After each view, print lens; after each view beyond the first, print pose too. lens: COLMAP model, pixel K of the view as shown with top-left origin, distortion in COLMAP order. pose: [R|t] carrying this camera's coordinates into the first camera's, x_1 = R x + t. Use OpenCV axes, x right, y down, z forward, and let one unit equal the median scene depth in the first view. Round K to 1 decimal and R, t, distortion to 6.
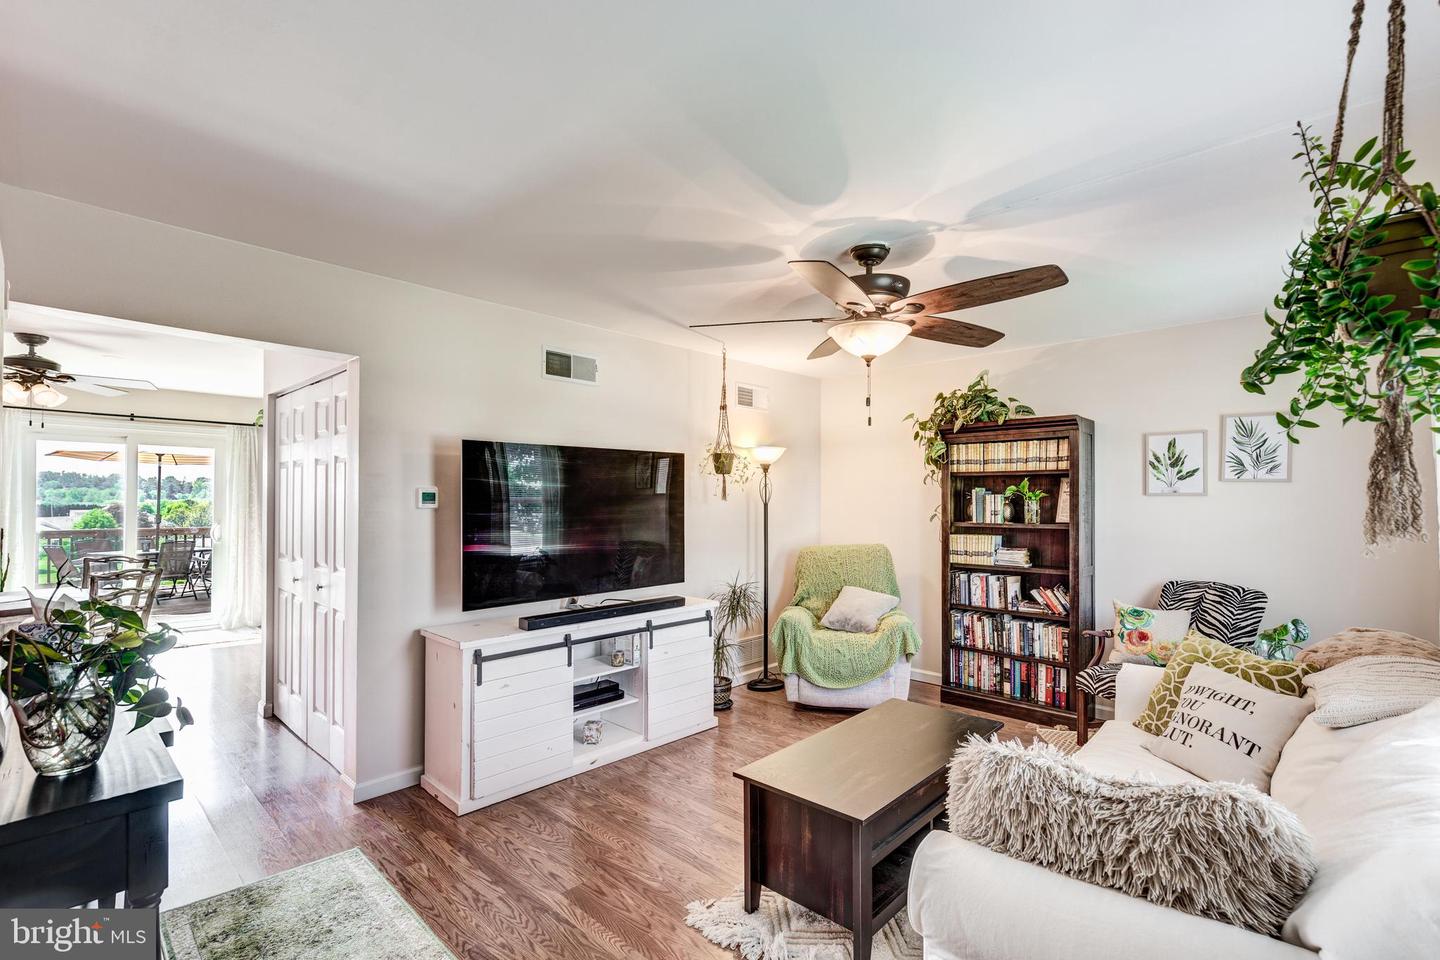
lens RADIAL K [[654.9, 0, 725.1], [0, 654.9, 493.1], [0, 0, 1]] dist [0.000384, -0.000025]
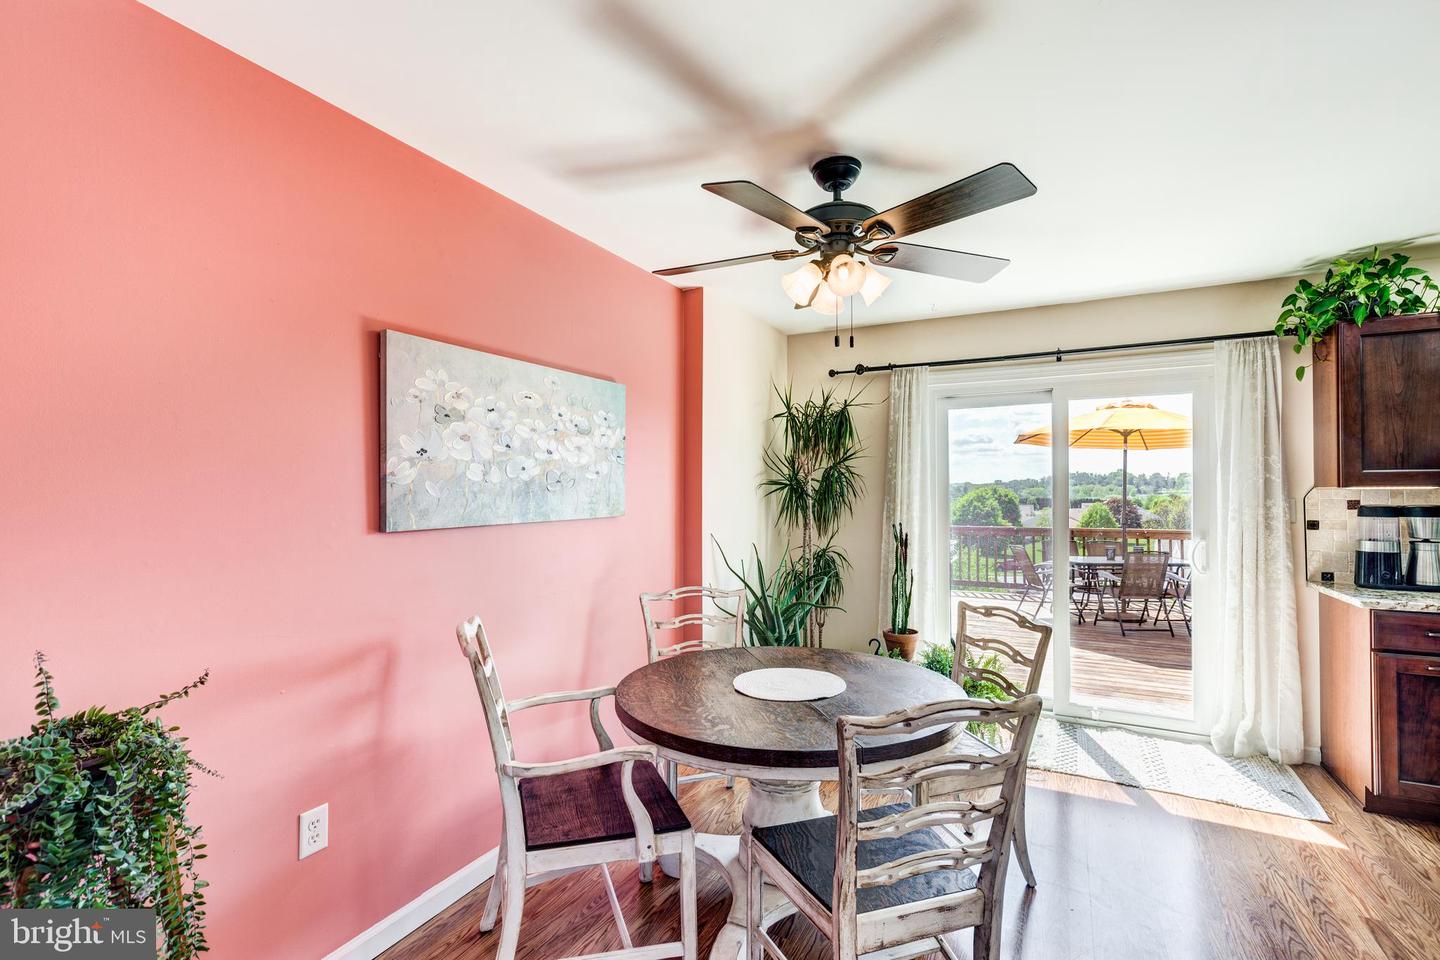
lens RADIAL K [[654.9, 0, 725.1], [0, 654.9, 493.1], [0, 0, 1]] dist [0.000384, -0.000025]
pose [[0.281897, -0.006786, -0.959421, -0.377897], [0.015136, 0.999882, -0.002625, 0.006606], [0.959325, -0.013782, 0.281967, 0.486132]]
